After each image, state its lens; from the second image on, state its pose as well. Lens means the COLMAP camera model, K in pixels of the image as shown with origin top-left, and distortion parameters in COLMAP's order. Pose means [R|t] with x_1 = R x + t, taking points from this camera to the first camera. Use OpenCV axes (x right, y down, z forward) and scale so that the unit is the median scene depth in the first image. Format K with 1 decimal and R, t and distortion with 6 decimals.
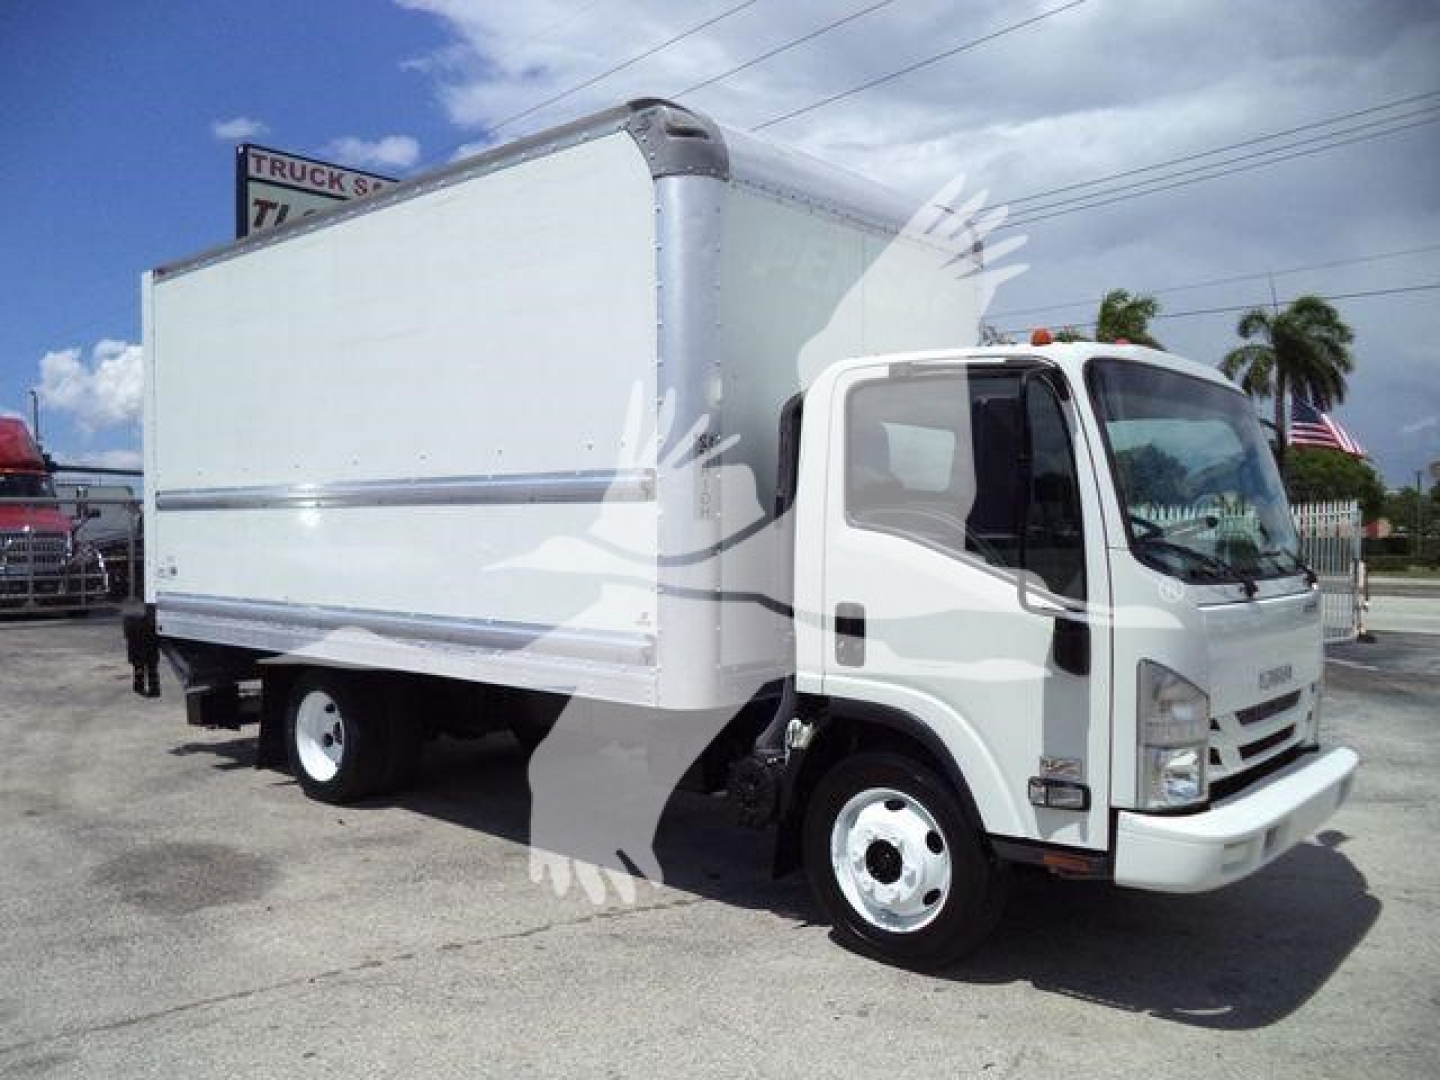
lens RADIAL K [[1178.5, 0, 712.1], [0, 1178.5, 543.0], [0, 0, 1]] dist [-0.024142, -0.002161]
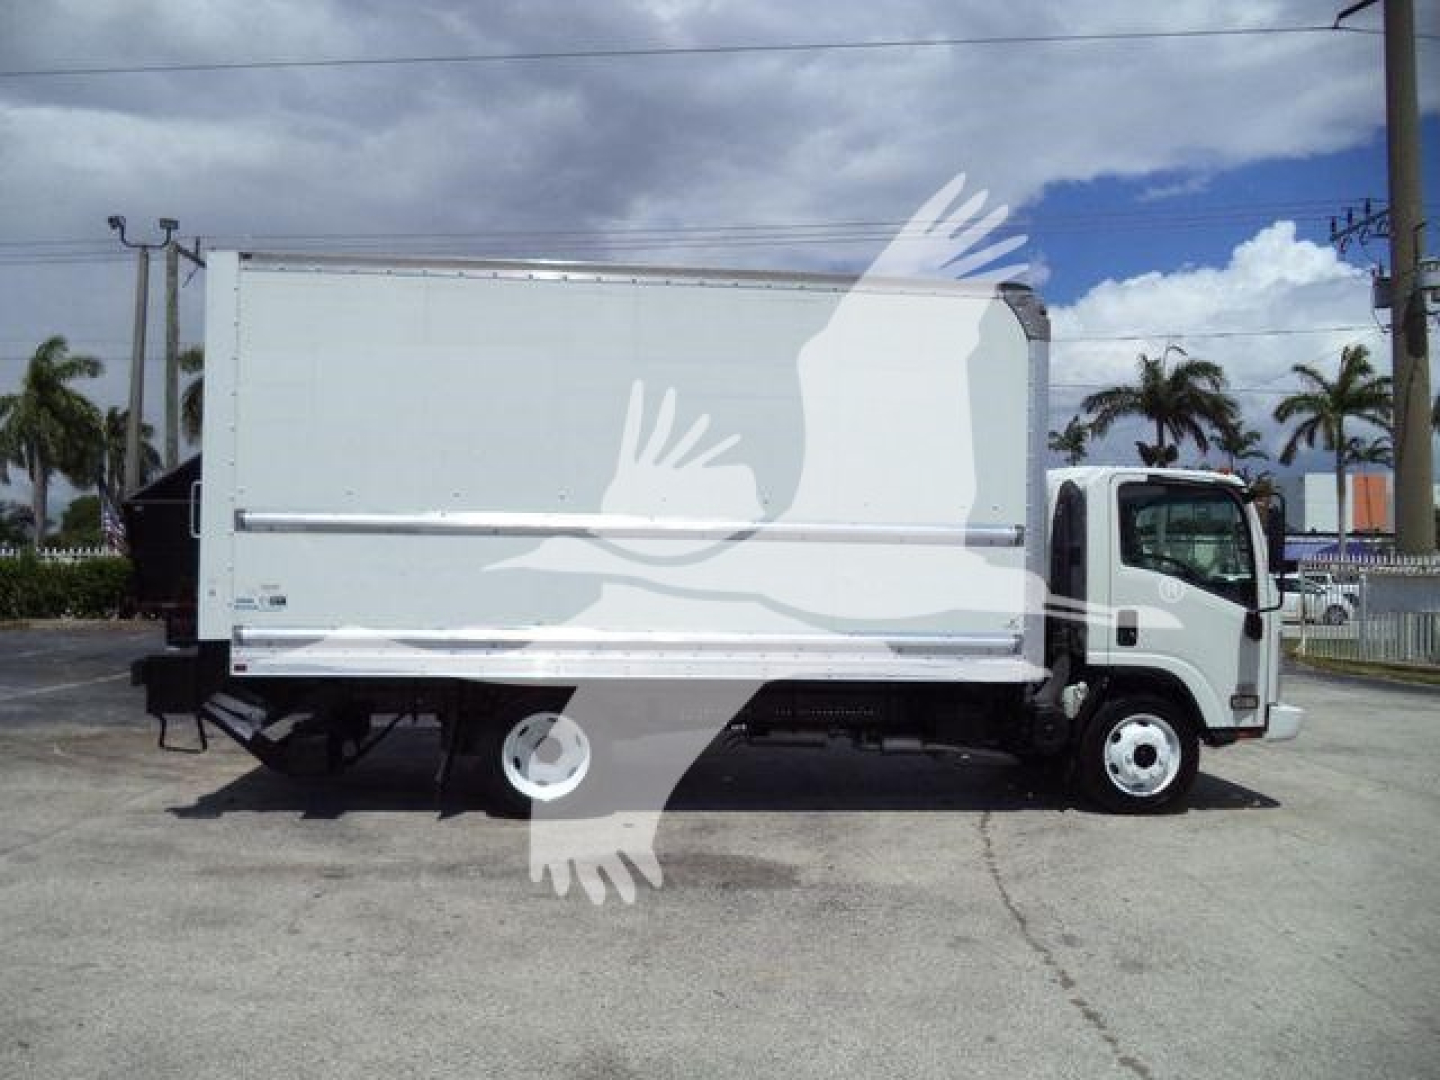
lens RADIAL K [[1178.5, 0, 712.1], [0, 1178.5, 543.0], [0, 0, 1]] dist [-0.024142, -0.002161]
pose [[0.680506, 0.020265, 0.732462, -1.427373], [-0.005235, 0.999726, -0.022795, -0.003943], [-0.732723, 0.011678, 0.680426, 0.246861]]
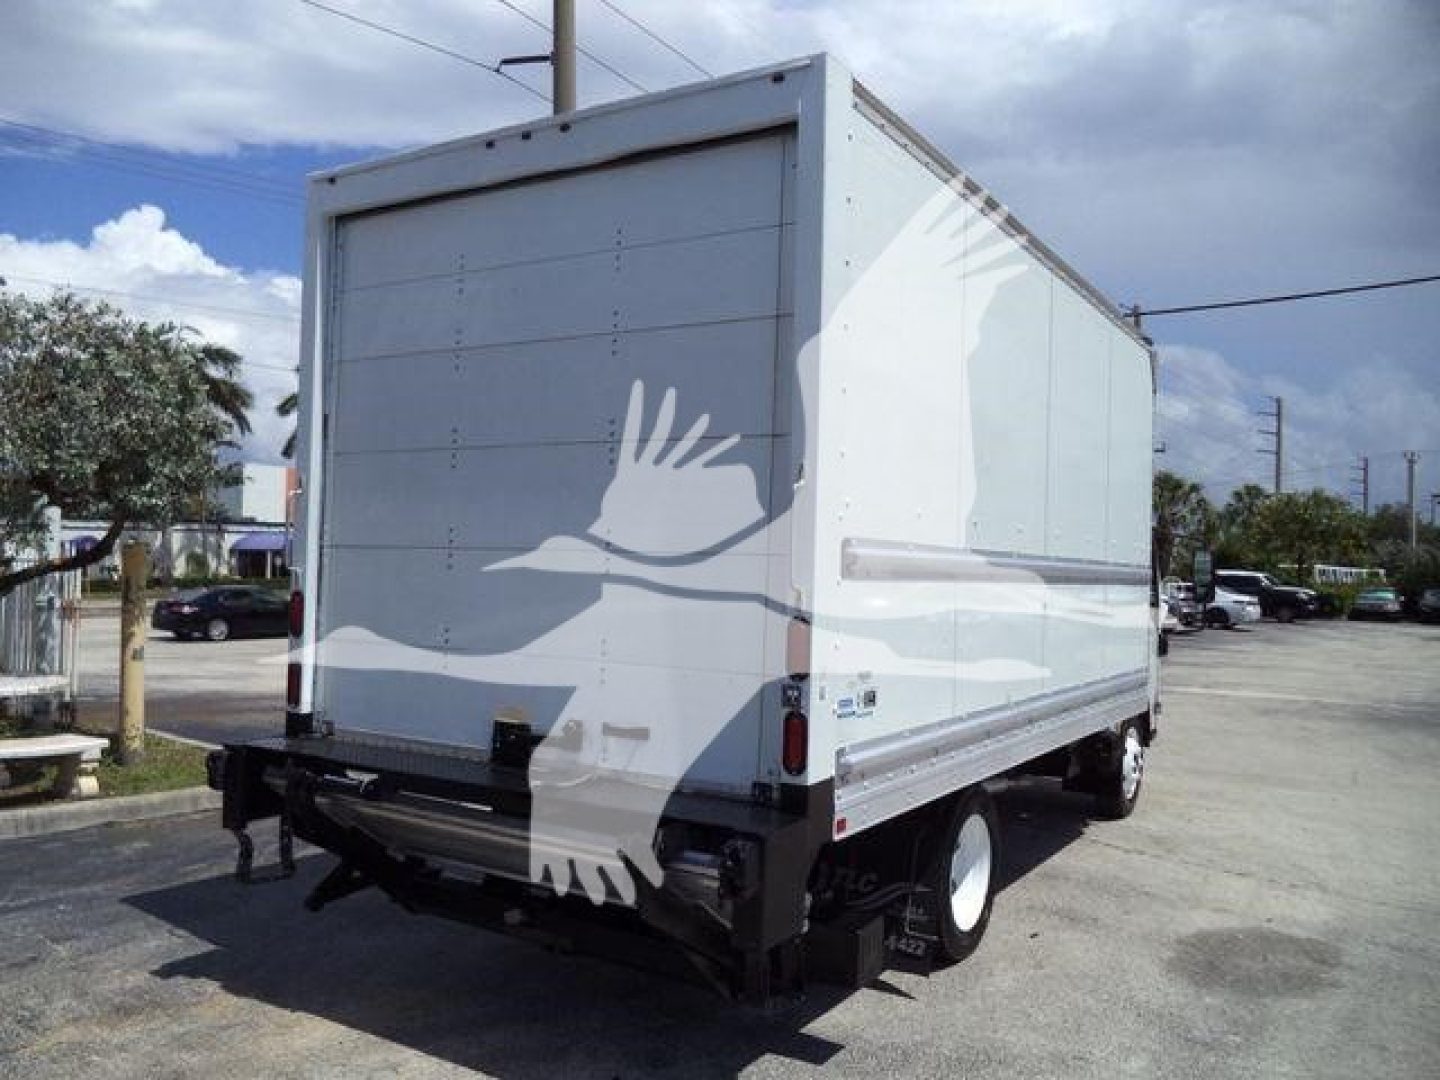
lens RADIAL K [[1161.9, 0, 720.0], [0, 1161.9, 540.0], [0, 0, 1]] dist [-0.014434, -0.011257]
pose [[-0.180356, 0.019494, 0.983408, -1.526513], [-0.014669, 0.999639, -0.022506, -0.054578], [-0.983492, -0.018484, -0.180005, 1.854500]]
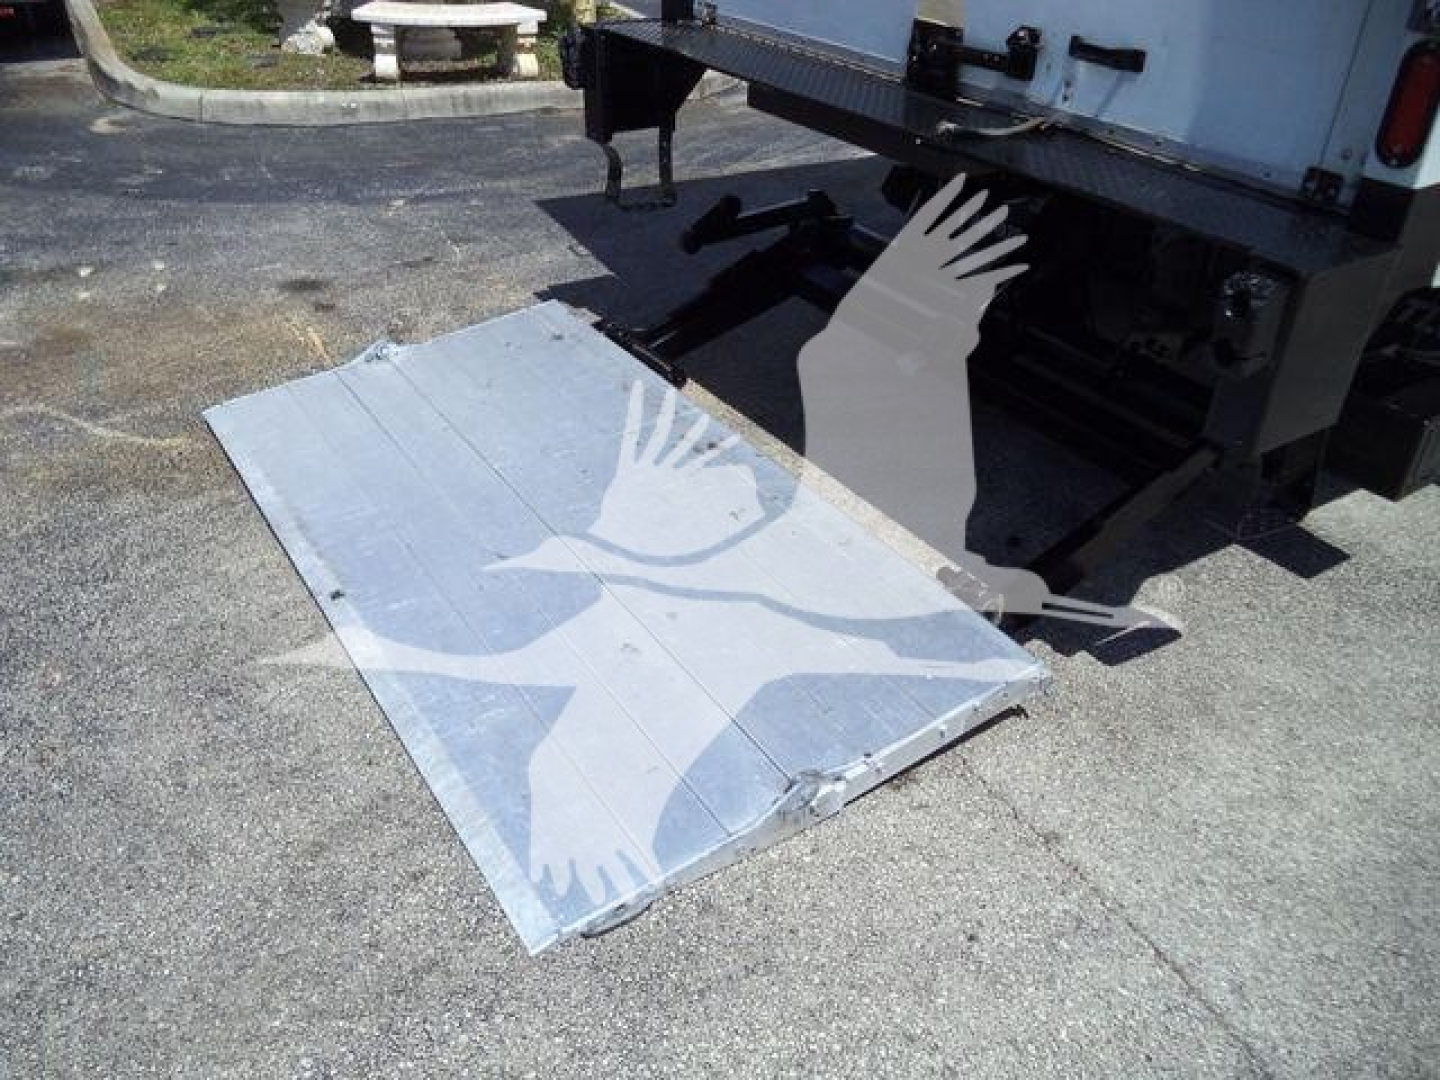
lens RADIAL K [[1178.5, 0, 712.1], [0, 1178.5, 543.0], [0, 0, 1]] dist [-0.024142, -0.002161]
pose [[0.255136, -0.512518, 0.819897, -1.265058], [-0.019097, 0.845123, 0.534230, -0.023992], [-0.966717, -0.151959, 0.205834, 1.797959]]
